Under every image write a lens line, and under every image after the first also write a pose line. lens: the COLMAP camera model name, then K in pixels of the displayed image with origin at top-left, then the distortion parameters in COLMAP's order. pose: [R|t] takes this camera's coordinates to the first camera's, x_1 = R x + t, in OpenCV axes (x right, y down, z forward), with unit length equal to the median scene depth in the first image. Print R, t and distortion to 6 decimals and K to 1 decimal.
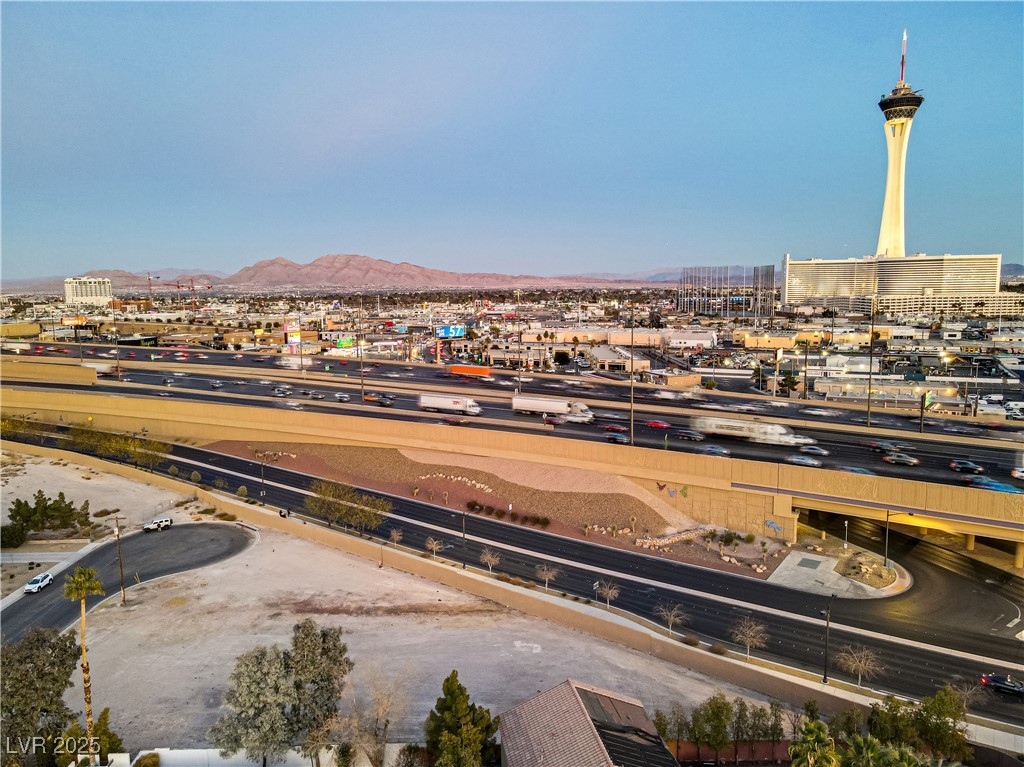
lens RADIAL K [[748.3, 0, 508.9], [0, 748.3, 379.5], [0, 0, 1]] dist [0.000335, 0.039386]
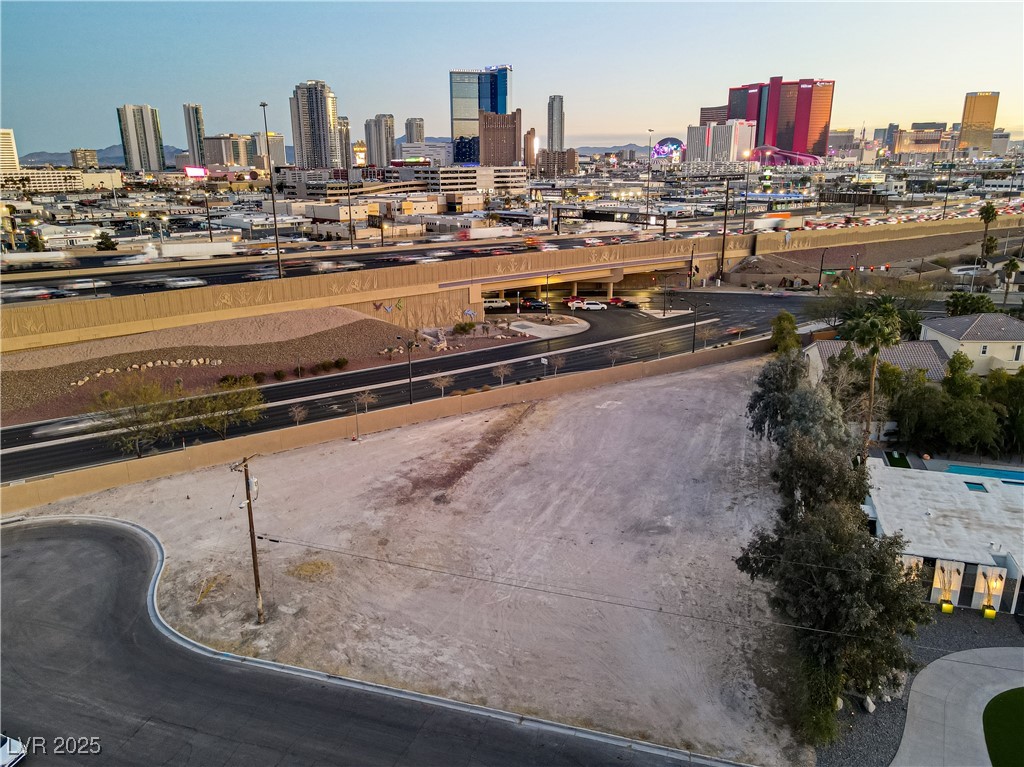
lens RADIAL K [[746.1, 0, 510.1], [0, 746.1, 380.7], [0, 0, 1]] dist [0.008149, 0.026534]
pose [[0.323153, -0.259741, 0.910004, -0.170357], [0.128261, 0.964745, 0.229819, 0.008306], [-0.937615, 0.042451, 0.345075, 0.126044]]
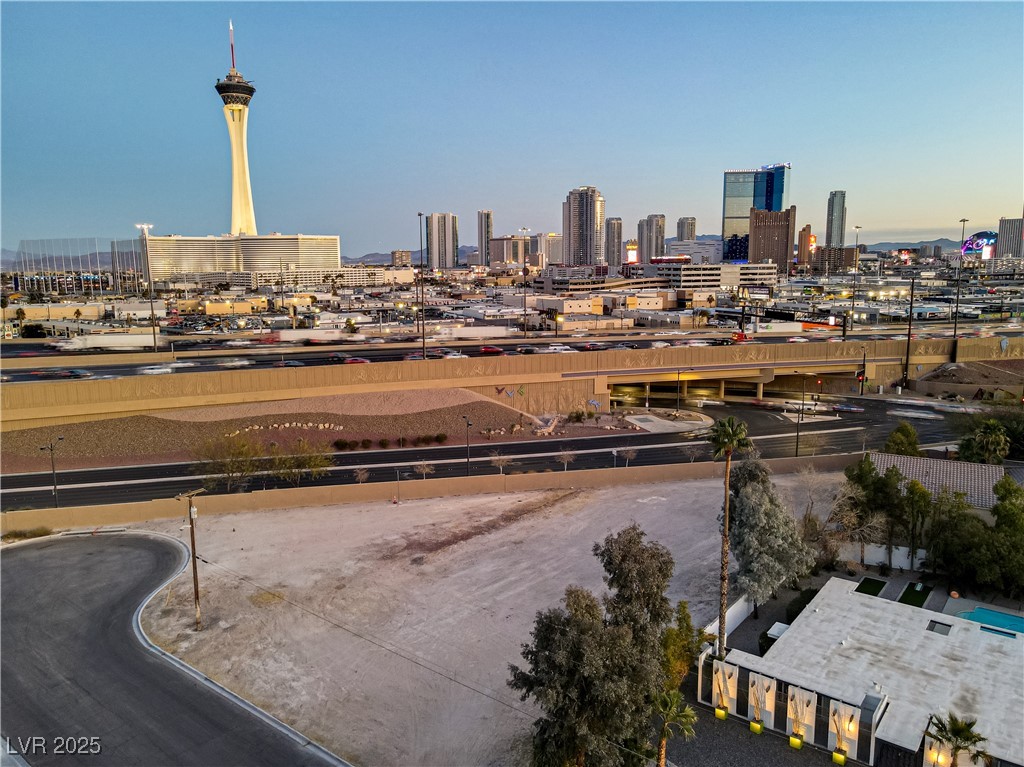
lens RADIAL K [[748.3, 0, 508.9], [0, 748.3, 379.5], [0, 0, 1]] dist [0.000335, 0.039386]
pose [[0.638574, -0.116538, 0.760685, -0.154778], [0.103466, 0.992494, 0.065195, 0.014767], [-0.762573, 0.037074, 0.645839, 0.073938]]
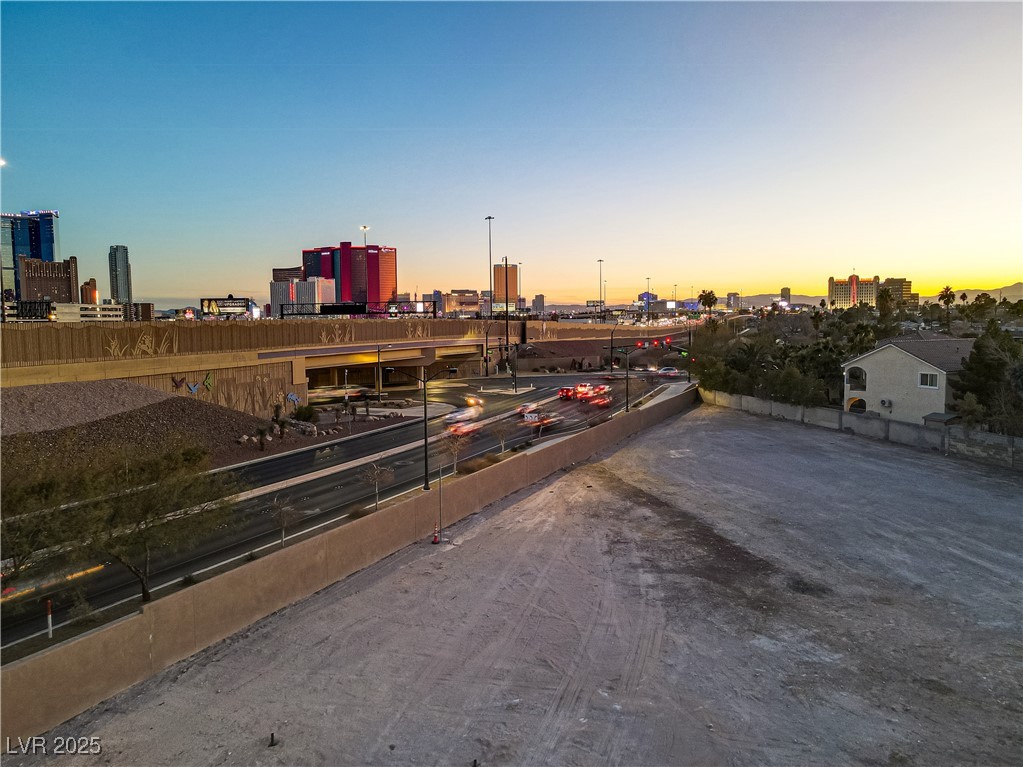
lens RADIAL K [[748.7, 0, 511.5], [0, 748.7, 383.5], [0, 0, 1]] dist [-0.006597, 0.043367]
pose [[-0.227785, -0.069648, 0.971217, -0.113865], [0.142273, 0.984353, 0.103958, 0.030237], [-0.963261, 0.161858, -0.214312, 0.221022]]
